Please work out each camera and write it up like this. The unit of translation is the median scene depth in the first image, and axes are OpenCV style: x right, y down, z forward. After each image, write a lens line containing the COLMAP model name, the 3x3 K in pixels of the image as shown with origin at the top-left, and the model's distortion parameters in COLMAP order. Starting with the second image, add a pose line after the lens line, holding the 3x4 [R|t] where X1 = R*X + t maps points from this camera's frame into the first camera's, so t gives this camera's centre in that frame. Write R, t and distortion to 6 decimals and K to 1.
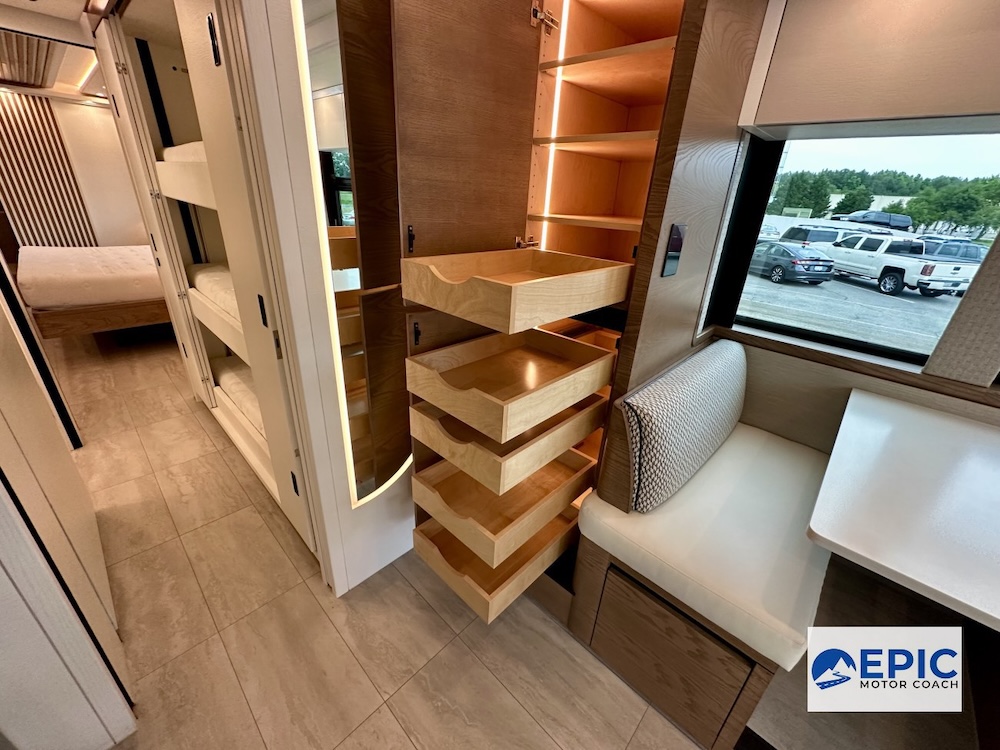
lens RADIAL K [[399.9, 0, 499.7], [0, 399.9, 374.7], [0, 0, 1]] dist [-0.000813, 0.000151]
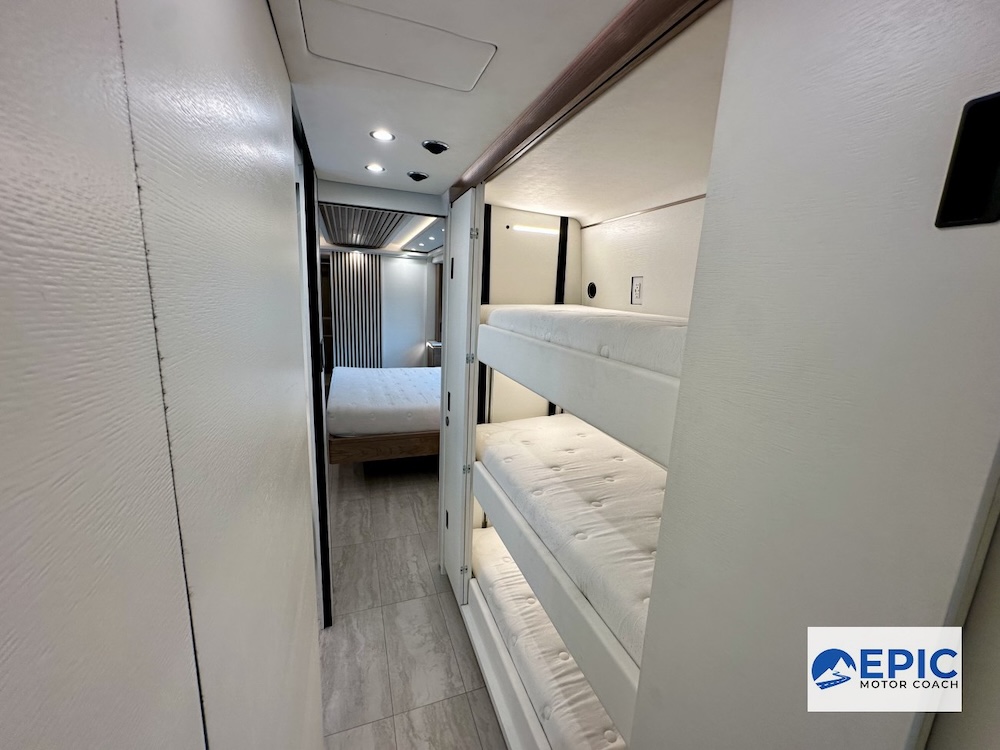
lens RADIAL K [[399.9, 0, 500.8], [0, 399.9, 376.6], [0, 0, 1]] dist [-0.000813, 0.000151]
pose [[0.900455, 0.068914, -0.429455, -0.479337], [-0.173096, 0.962589, -0.208470, -0.273330], [0.399023, 0.262055, 0.878697, 0.310538]]
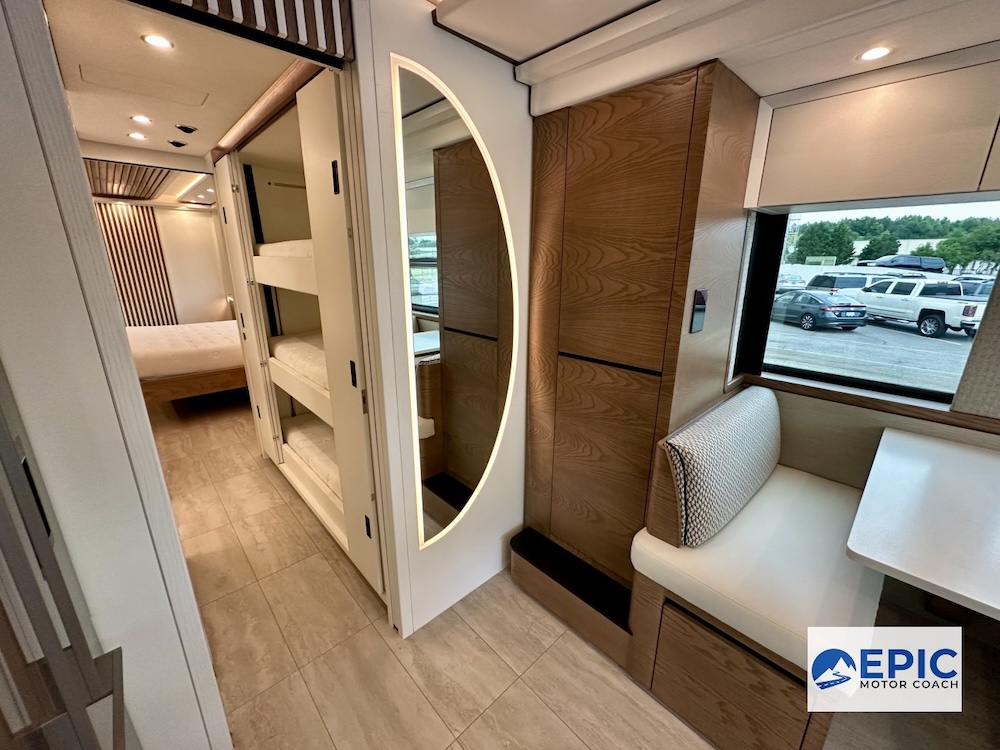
lens RADIAL K [[399.9, 0, 500.2], [0, 399.9, 374.6], [0, 0, 1]] dist [-0.000813, 0.000151]
pose [[0.997306, -0.033992, -0.065000, -0.047858], [0.024384, 0.989384, -0.143262, 0.017891], [0.069180, 0.141291, 0.987548, -0.108786]]
